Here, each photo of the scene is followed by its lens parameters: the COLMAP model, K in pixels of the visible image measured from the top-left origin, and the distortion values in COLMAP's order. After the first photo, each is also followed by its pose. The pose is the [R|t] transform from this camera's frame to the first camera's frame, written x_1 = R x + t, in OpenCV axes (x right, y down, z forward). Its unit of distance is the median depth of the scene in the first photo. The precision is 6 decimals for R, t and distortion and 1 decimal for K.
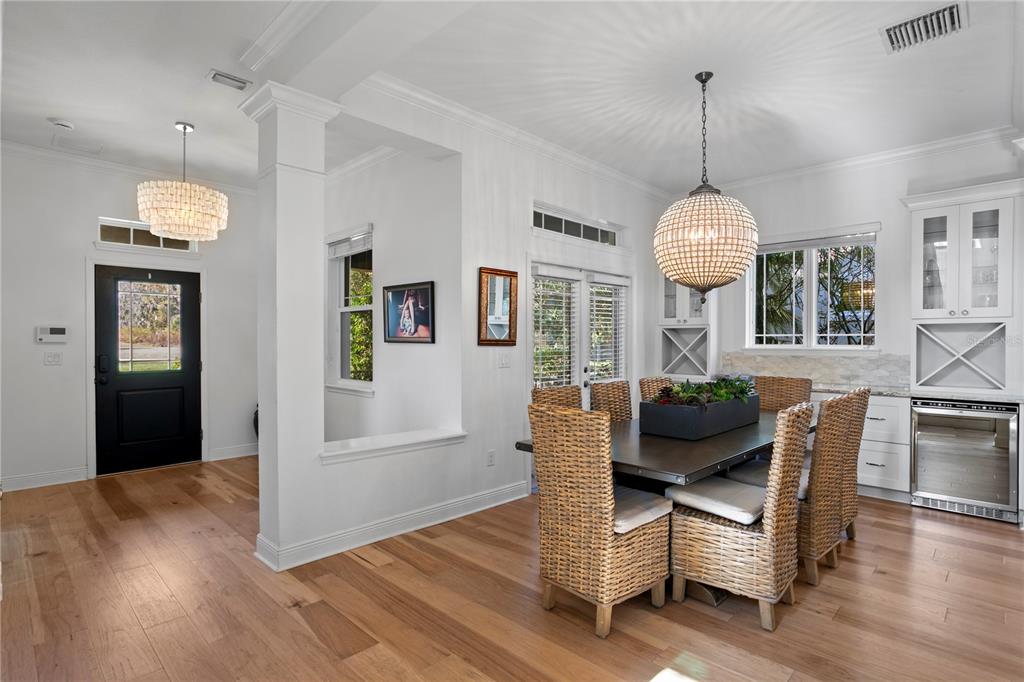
lens RADIAL K [[509.9, 0, 509.3], [0, 509.9, 345.3], [0, 0, 1]] dist [-0.047074, 0.029854]
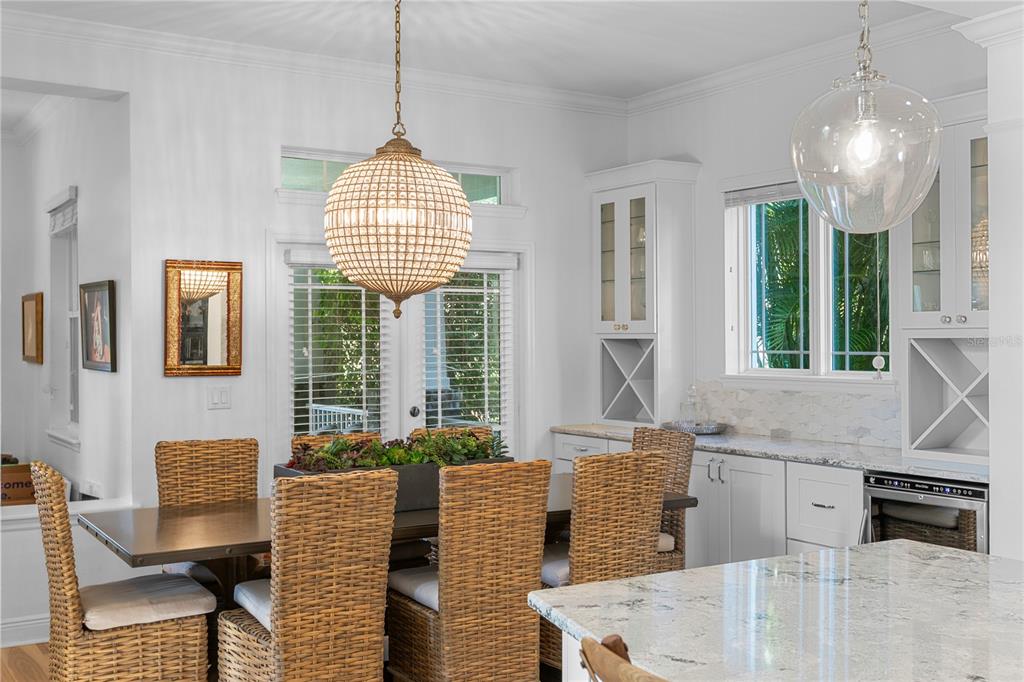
lens RADIAL K [[1066.5, 0, 512.0], [0, 1066.5, 341.0], [0, 0, 1]] dist [0.009429, 0.005286]
pose [[0.976331, -0.004950, -0.216225, 0.693650], [0.003580, 0.999971, -0.006726, -0.035505], [0.216252, 0.005793, 0.976320, -0.273743]]
